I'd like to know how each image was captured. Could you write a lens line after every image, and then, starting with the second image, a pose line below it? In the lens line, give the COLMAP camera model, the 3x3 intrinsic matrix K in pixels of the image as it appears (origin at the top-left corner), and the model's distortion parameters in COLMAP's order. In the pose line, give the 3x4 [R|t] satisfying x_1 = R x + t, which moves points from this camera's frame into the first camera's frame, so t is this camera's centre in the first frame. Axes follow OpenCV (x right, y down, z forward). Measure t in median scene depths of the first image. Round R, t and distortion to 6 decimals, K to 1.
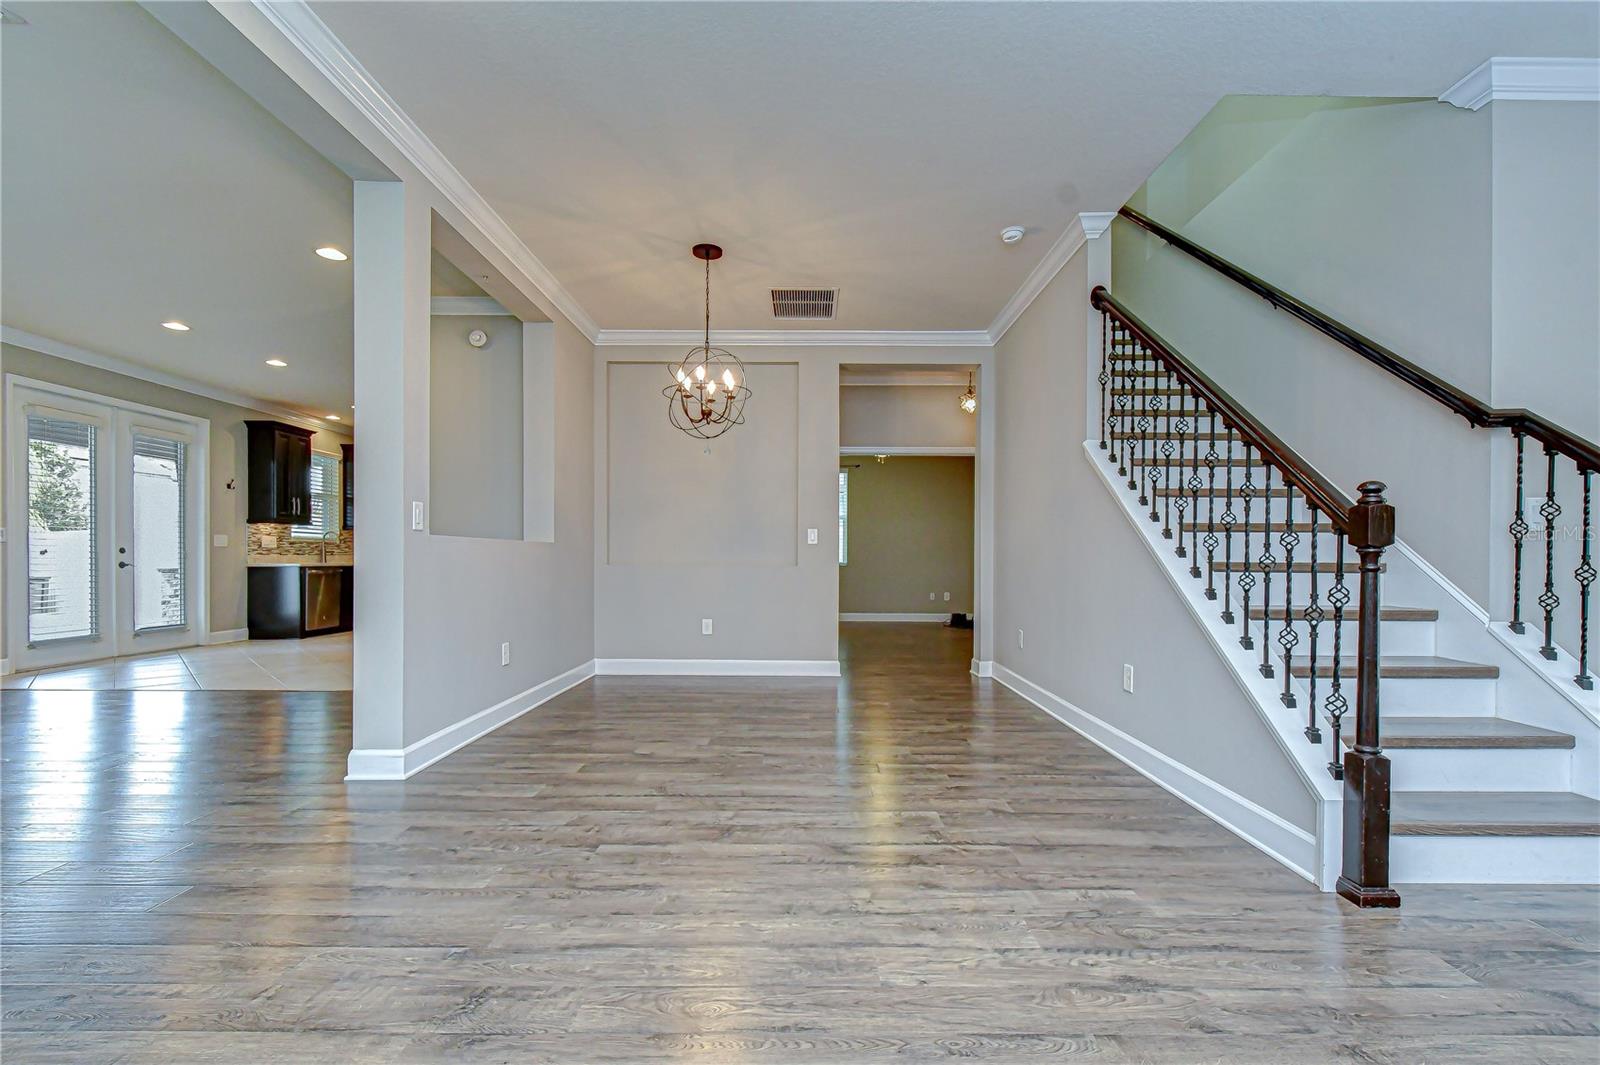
lens RADIAL K [[708.6, 0, 812.0], [0, 708.6, 571.7], [0, 0, 1]] dist [0.010068, -0.000065]
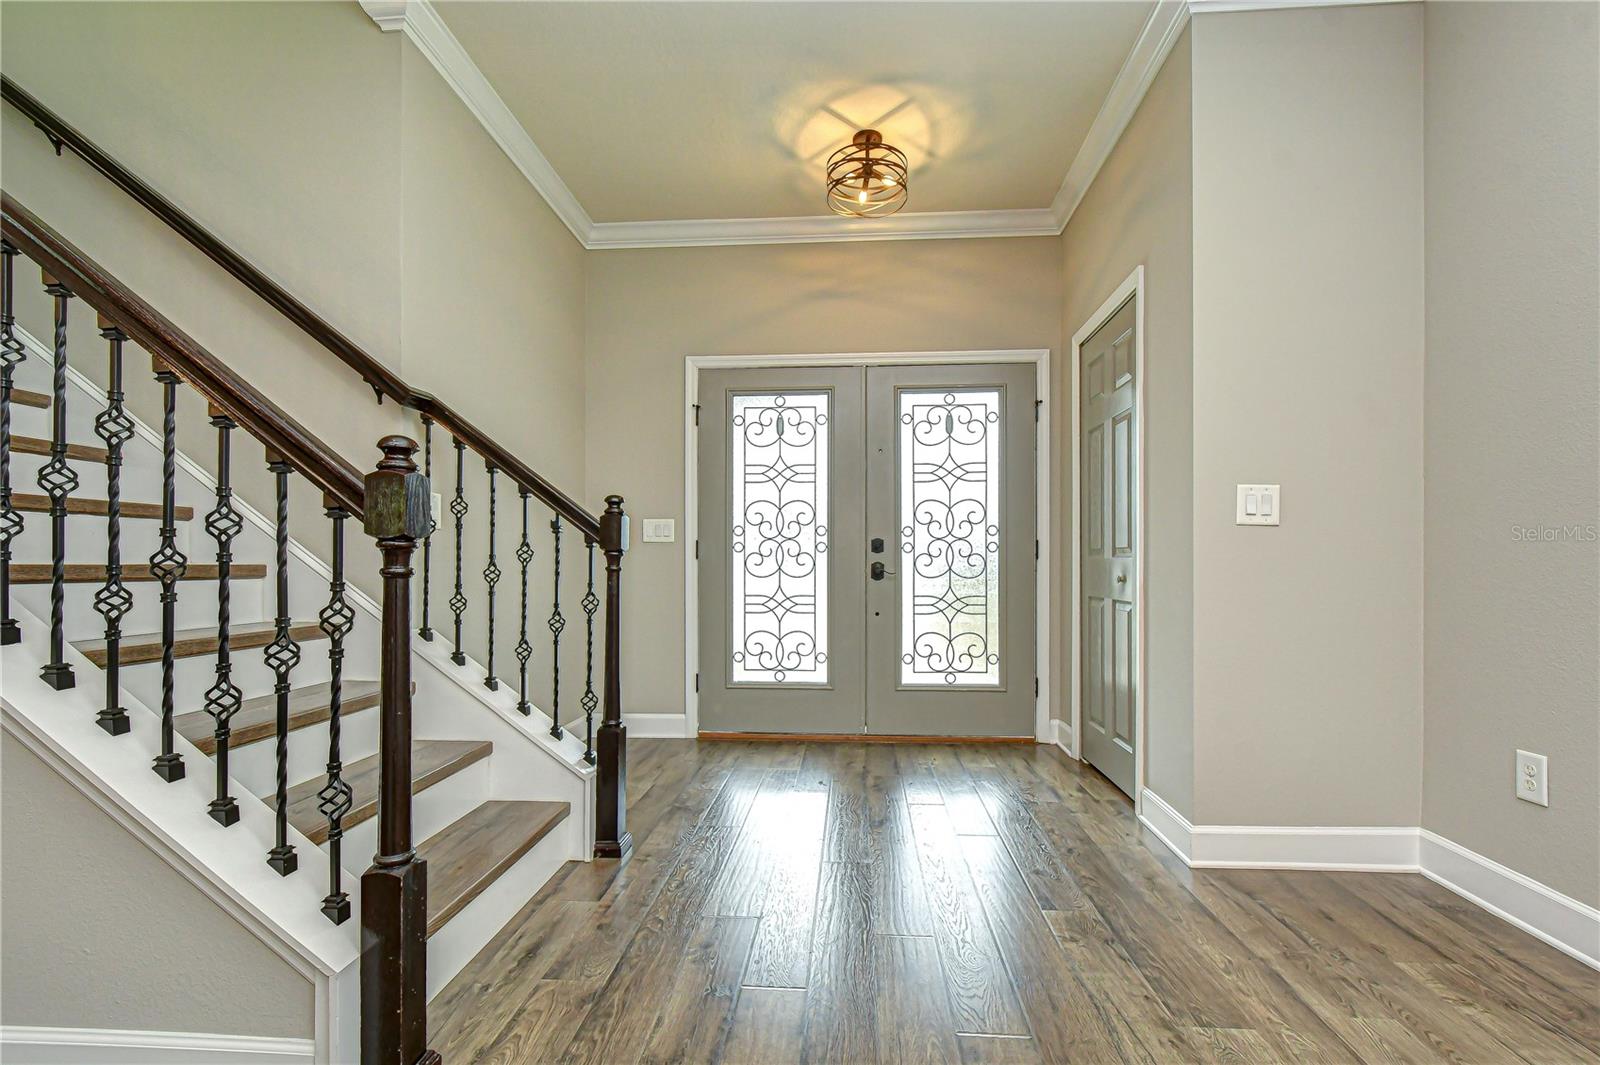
lens RADIAL K [[698.7, 0, 819.7], [0, 698.7, 563.8], [0, 0, 1]] dist [-0.020918, -0.000079]
pose [[0.063793, -0.004917, 0.997951, 0.159252], [0.021751, 0.999757, 0.003536, -0.005076], [-0.997726, 0.021481, 0.063885, 0.481571]]
